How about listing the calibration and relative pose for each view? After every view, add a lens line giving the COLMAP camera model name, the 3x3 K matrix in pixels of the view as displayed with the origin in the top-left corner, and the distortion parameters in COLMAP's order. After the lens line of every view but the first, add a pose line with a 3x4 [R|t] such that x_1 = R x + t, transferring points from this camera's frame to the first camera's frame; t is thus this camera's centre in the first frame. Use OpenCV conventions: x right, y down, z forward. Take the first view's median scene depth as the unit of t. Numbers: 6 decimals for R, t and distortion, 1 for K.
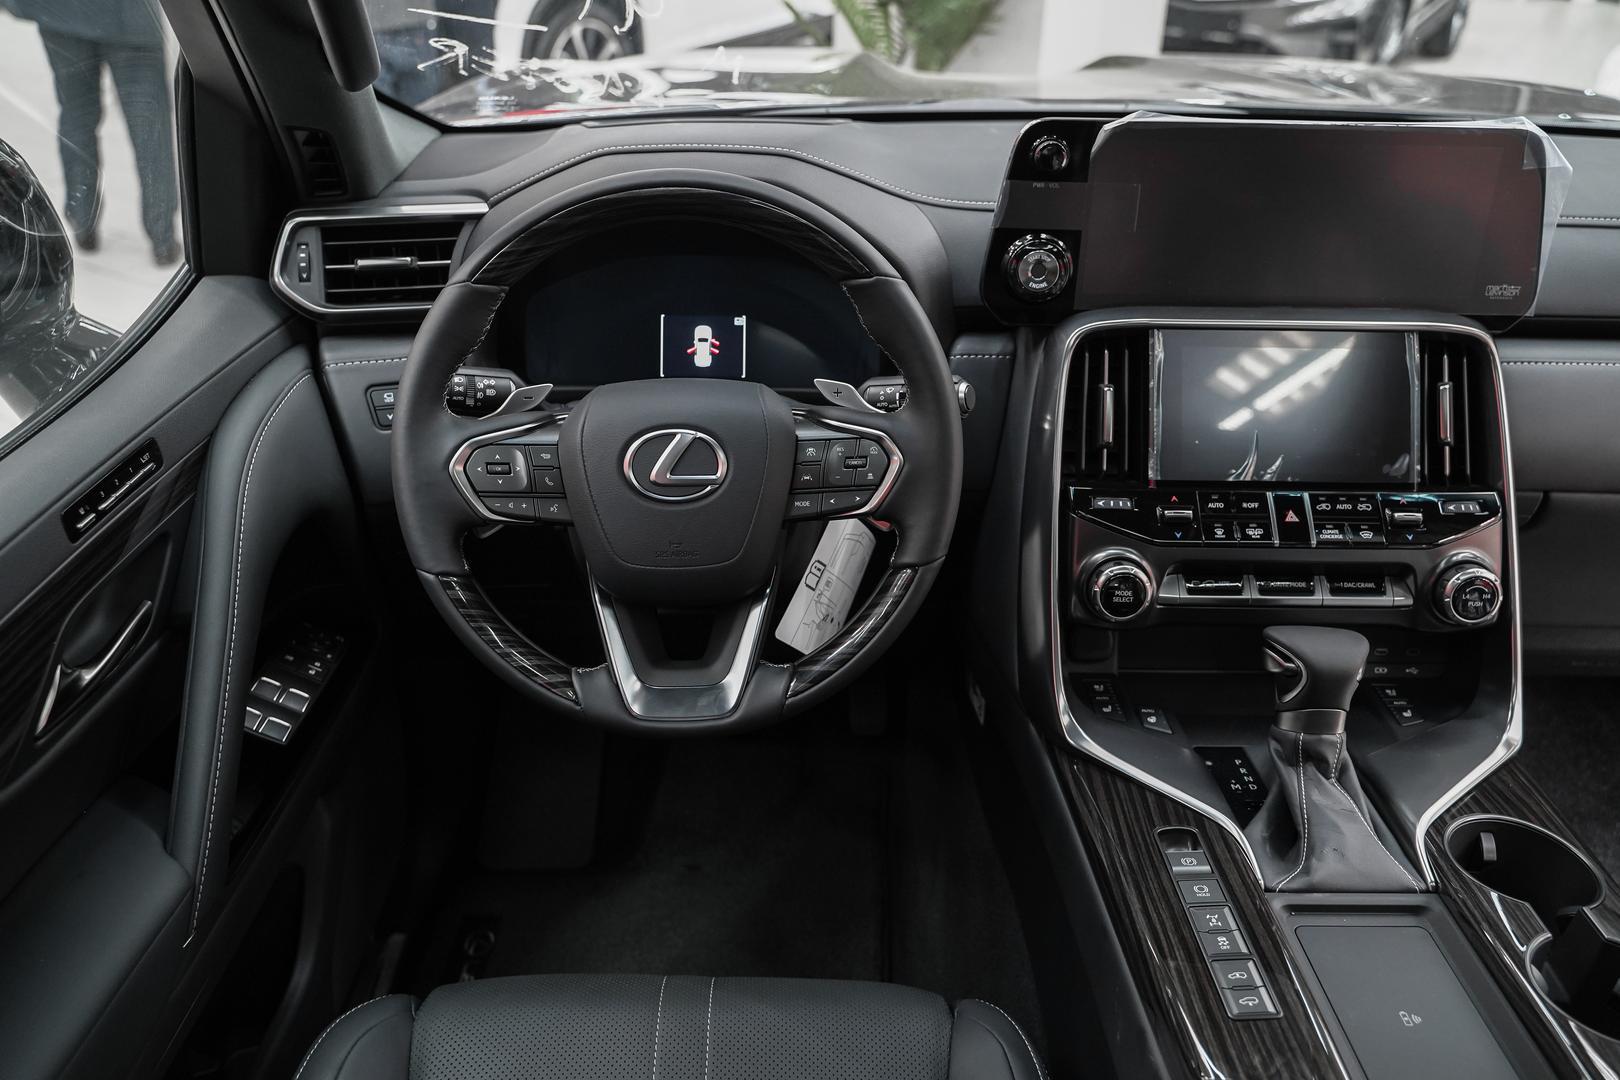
lens RADIAL K [[1313.9, 0, 805.3], [0, 1313.9, 550.1], [0, 0, 1]] dist [-0.001157, 0.006419]
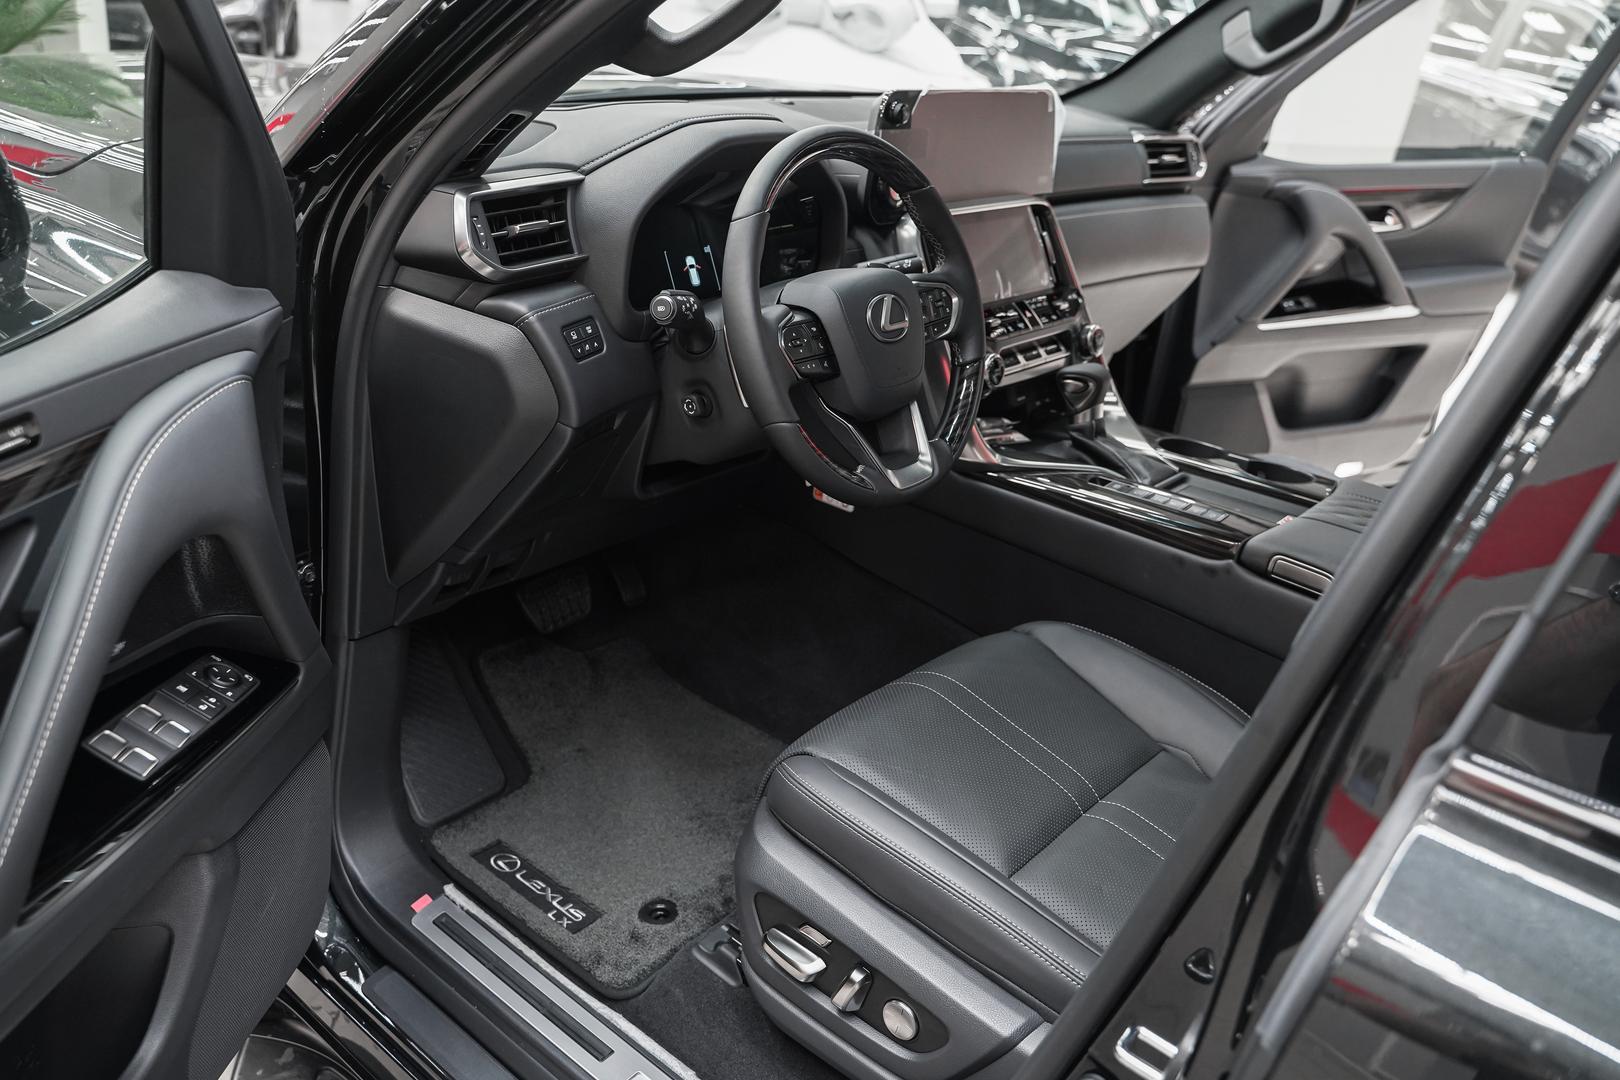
lens RADIAL K [[1250.8, 0, 741.4], [0, 1250.8, 540.3], [0, 0, 1]] dist [0.051156, 0.001515]
pose [[0.692257, -0.263891, 0.671671, -1.081627], [0.263505, 0.958909, 0.105163, -0.013842], [-0.671823, 0.104189, 0.733348, 0.059864]]
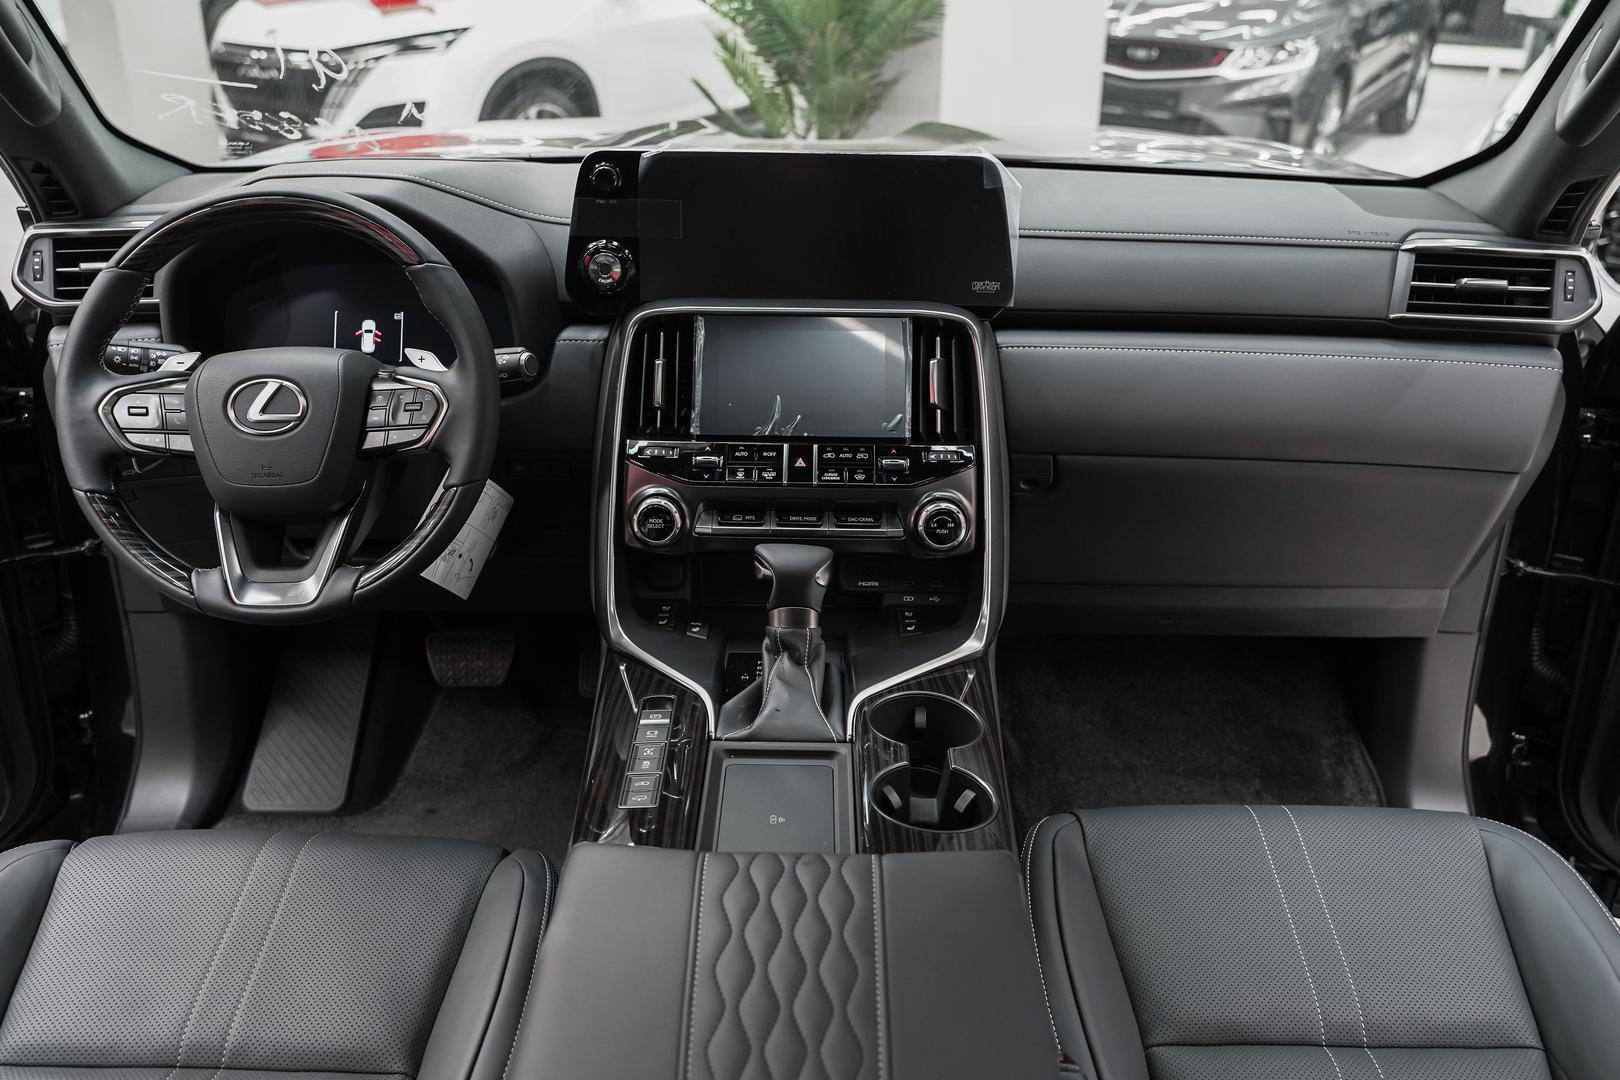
lens RADIAL K [[1359.2, 0, 810.0], [0, 1359.2, 540.0], [0, 0, 1]] dist [0.001660, 0.004275]
pose [[0.999658, 0.003883, -0.025869, 0.408852], [-0.005808, 0.997185, -0.074756, 0.141895], [0.025506, 0.074881, 0.996866, -0.271789]]
